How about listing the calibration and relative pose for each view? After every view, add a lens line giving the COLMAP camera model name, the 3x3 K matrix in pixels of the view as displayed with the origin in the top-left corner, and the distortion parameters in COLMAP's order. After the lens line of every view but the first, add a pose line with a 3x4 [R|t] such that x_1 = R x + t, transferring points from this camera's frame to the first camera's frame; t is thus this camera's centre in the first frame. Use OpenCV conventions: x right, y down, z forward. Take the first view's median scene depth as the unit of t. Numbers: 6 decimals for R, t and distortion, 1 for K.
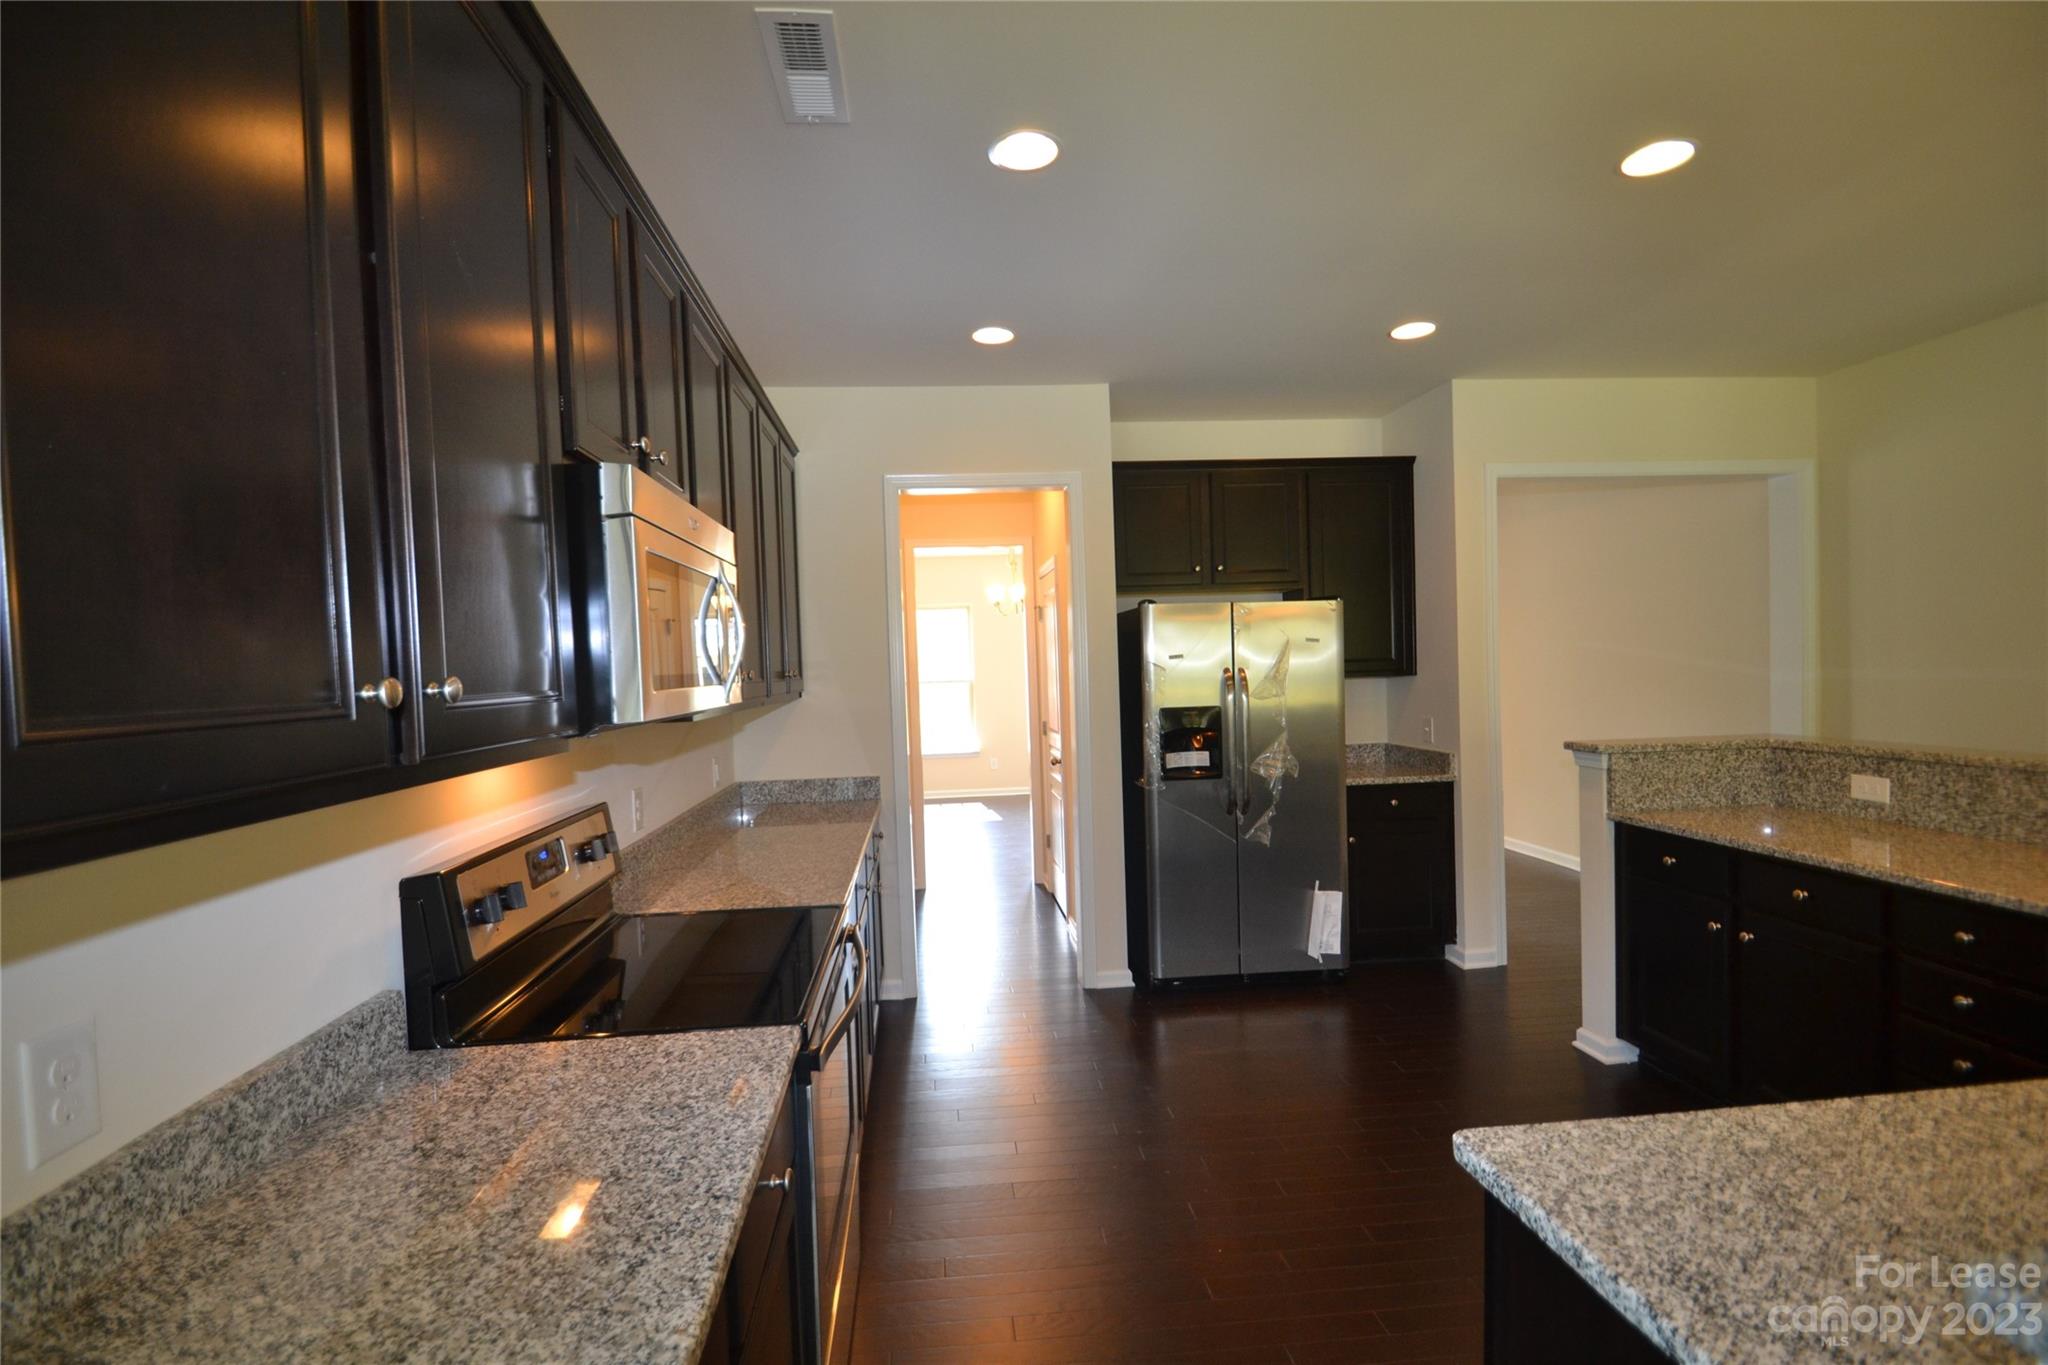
lens RADIAL K [[900.7, 0, 1025.3], [0, 900.7, 695.3], [0, 0, 1]] dist [0.002260, -0.008858]
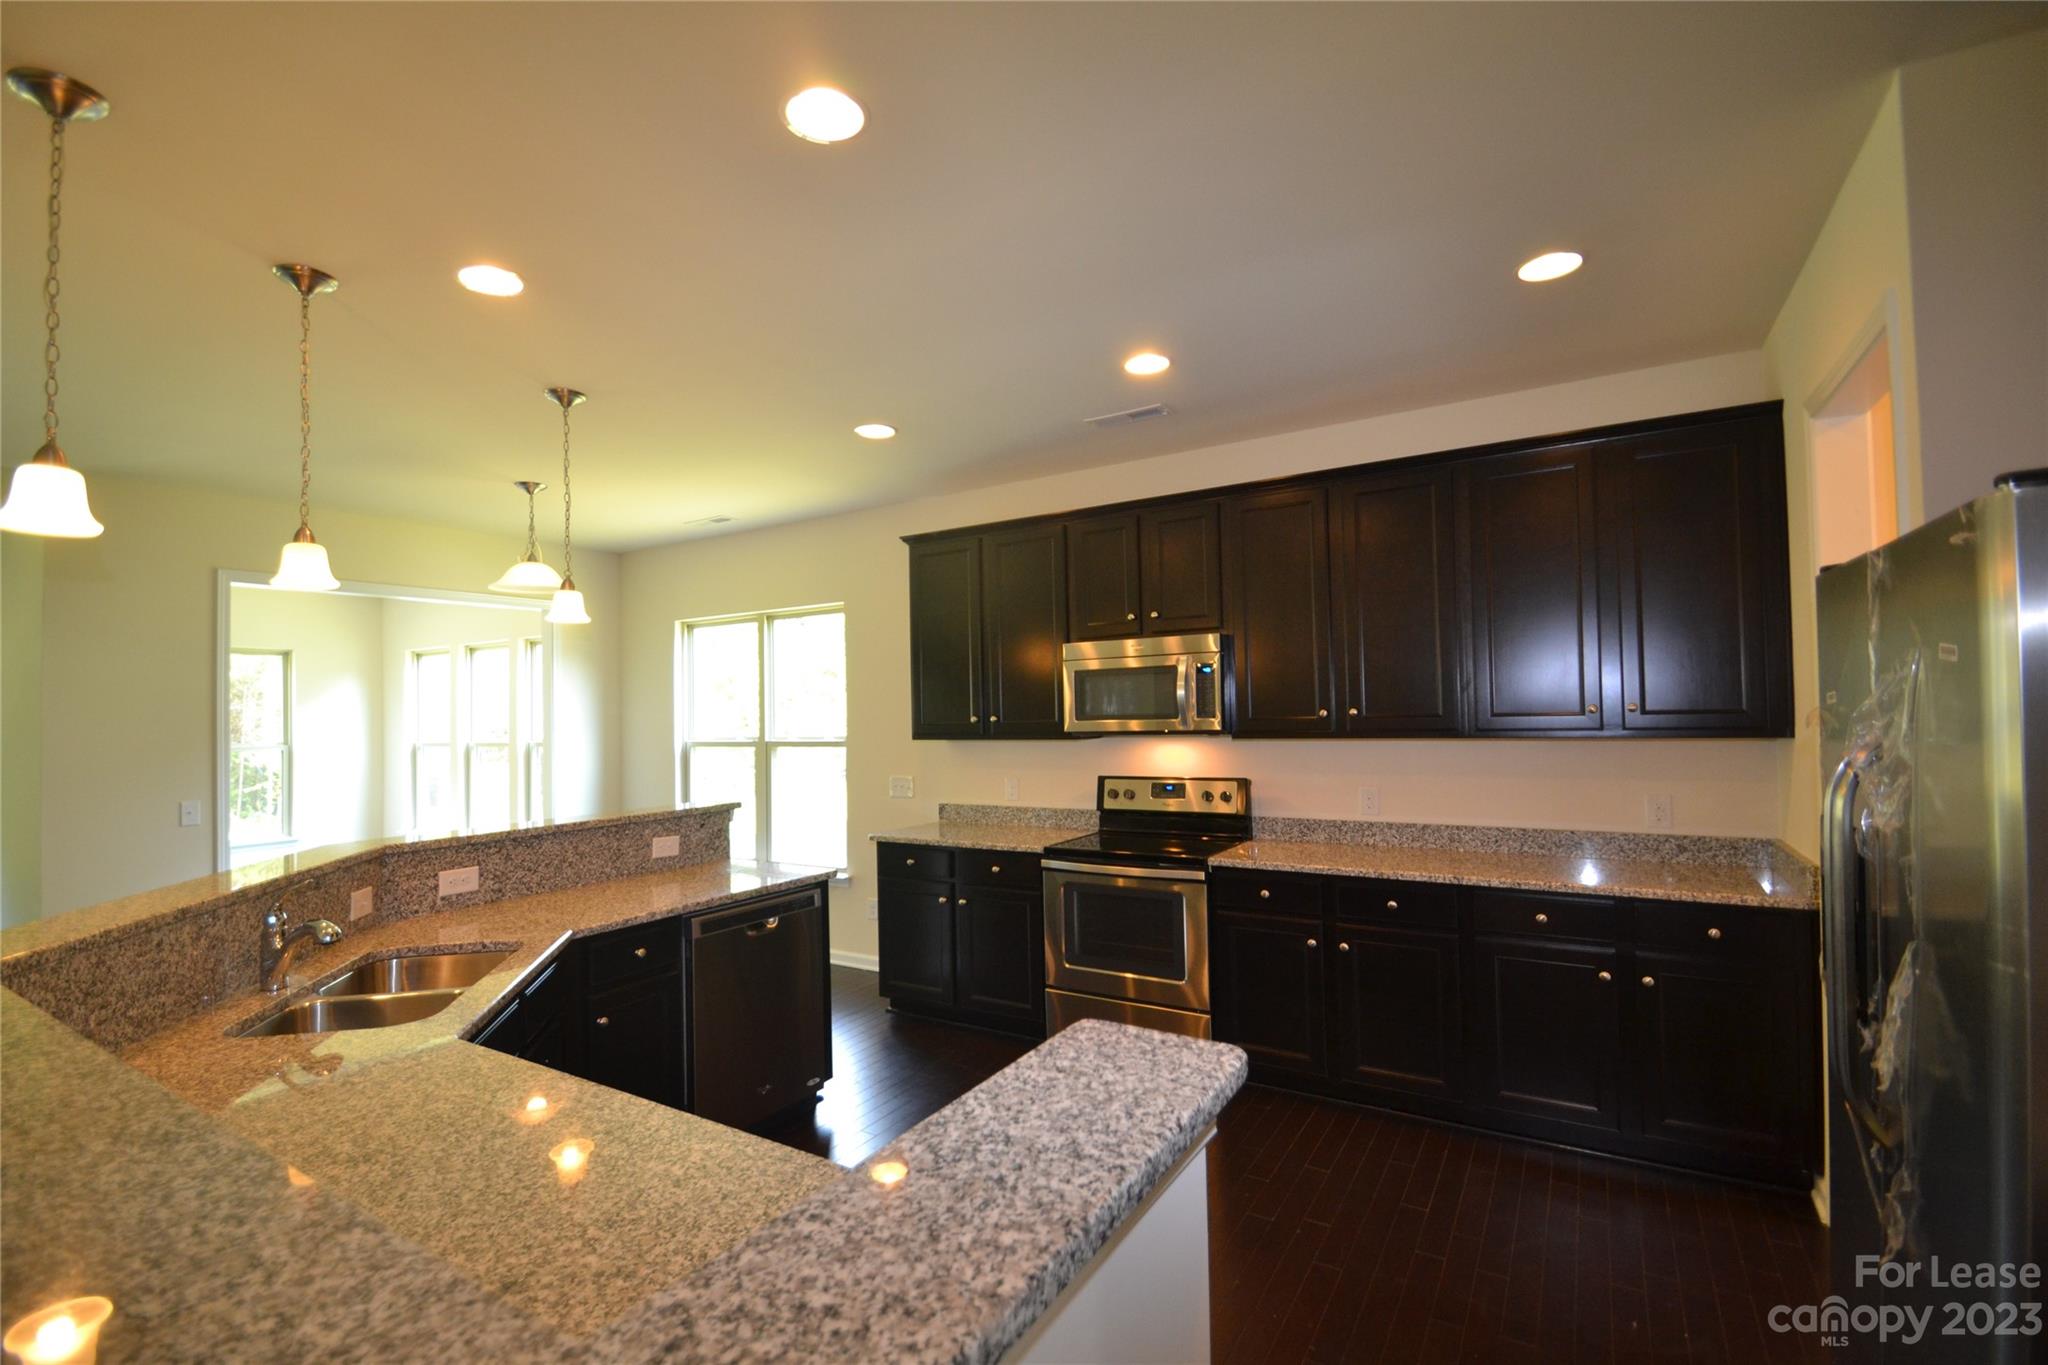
lens RADIAL K [[946.3, 0, 1007.2], [0, 946.3, 689.6], [0, 0, 1]] dist [0.000243, -0.000310]
pose [[-0.626870, 0.020013, -0.778867, 0.742947], [0.010964, 0.999798, 0.016865, -0.058268], [0.779047, 0.002033, -0.626962, 0.995676]]
